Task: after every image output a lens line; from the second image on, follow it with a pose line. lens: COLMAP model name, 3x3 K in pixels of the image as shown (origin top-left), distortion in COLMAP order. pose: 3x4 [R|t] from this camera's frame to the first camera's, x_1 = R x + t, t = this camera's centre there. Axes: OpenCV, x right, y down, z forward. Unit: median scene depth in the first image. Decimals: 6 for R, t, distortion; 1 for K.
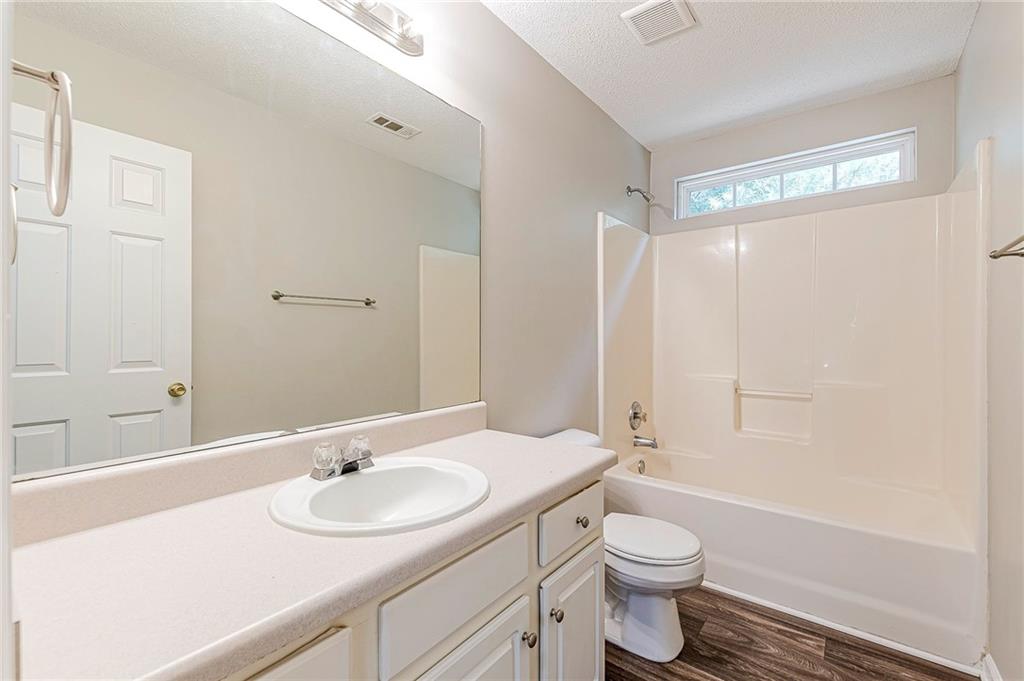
lens RADIAL K [[445.0, 0, 514.1], [0, 445.0, 339.4], [0, 0, 1]] dist [0.016810, 0.001010]
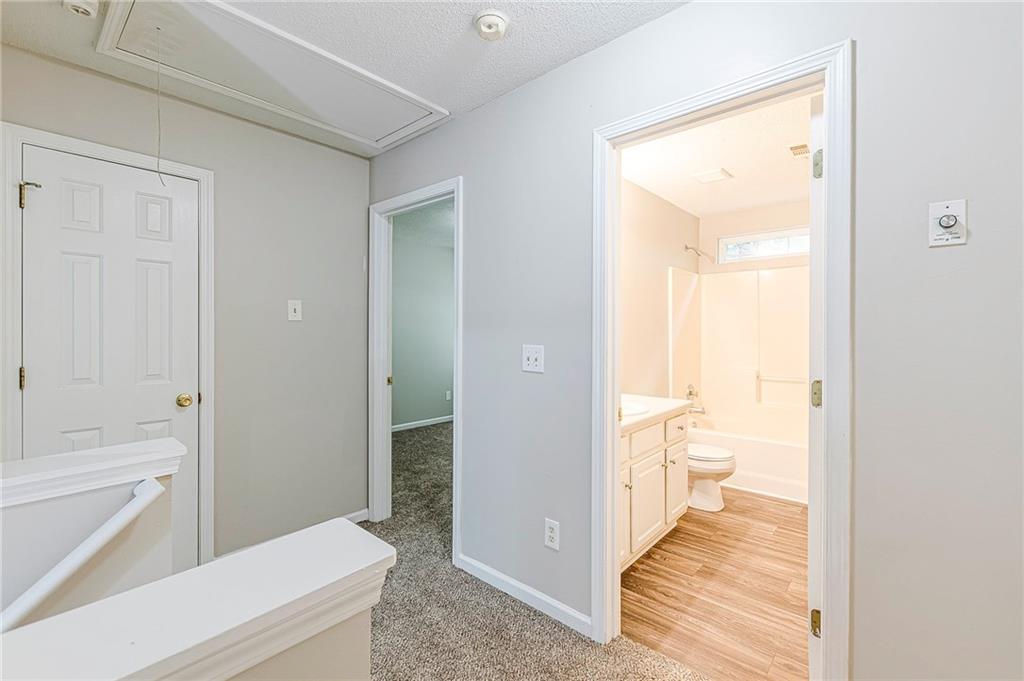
lens RADIAL K [[445.0, 0, 505.9], [0, 445.0, 332.8], [0, 0, 1]] dist [0.016810, 0.001010]
pose [[0.996785, -0.000291, -0.080119, -0.253874], [0.000271, 1.000000, -0.000259, -0.040200], [0.080119, 0.000237, 0.996785, -0.625343]]
